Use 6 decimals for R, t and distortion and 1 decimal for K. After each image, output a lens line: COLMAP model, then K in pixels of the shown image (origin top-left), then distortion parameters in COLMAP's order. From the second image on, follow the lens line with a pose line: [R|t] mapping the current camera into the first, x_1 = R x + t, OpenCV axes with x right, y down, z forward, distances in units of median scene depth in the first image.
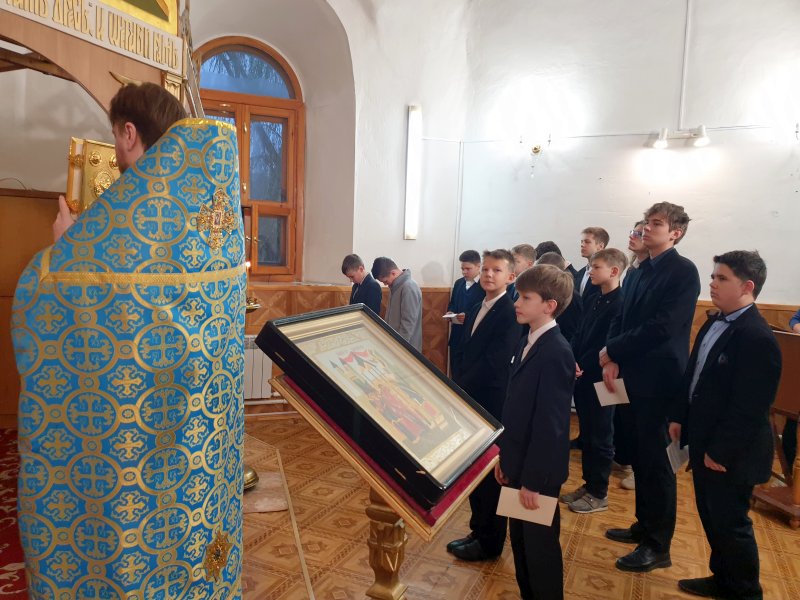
lens RADIAL K [[620.1, 0, 393.7], [0, 620.1, 303.9], [0, 0, 1]] dist [0.009478, 0.006846]
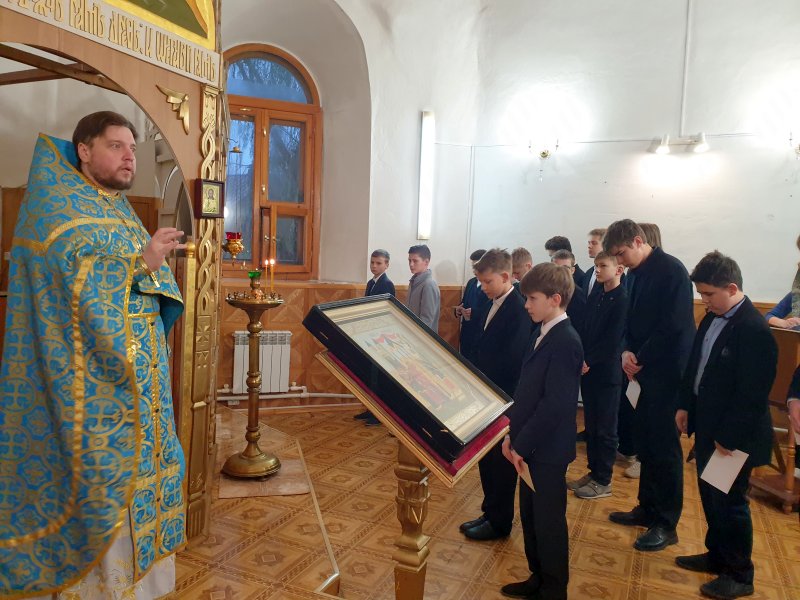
lens RADIAL K [[620.9, 0, 408.8], [0, 620.9, 295.6], [0, 0, 1]] dist [0.008499, 0.003468]
pose [[0.999953, 0.003474, 0.009023, -0.011465], [-0.003341, 0.999887, -0.014680, 0.008831], [-0.009073, 0.014650, 0.999852, -0.063224]]
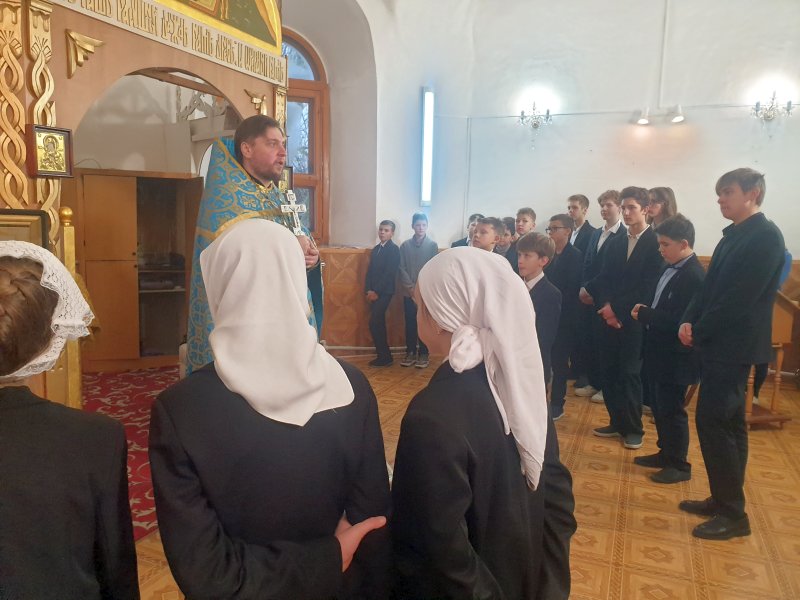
lens RADIAL K [[620.7, 0, 398.5], [0, 620.7, 298.7], [0, 0, 1]] dist [0.001197, 0.000605]
pose [[0.999327, -0.019071, 0.031349, -0.109973], [0.017490, 0.998598, 0.049967, 0.013777], [-0.032258, -0.049385, 0.998259, -0.248434]]
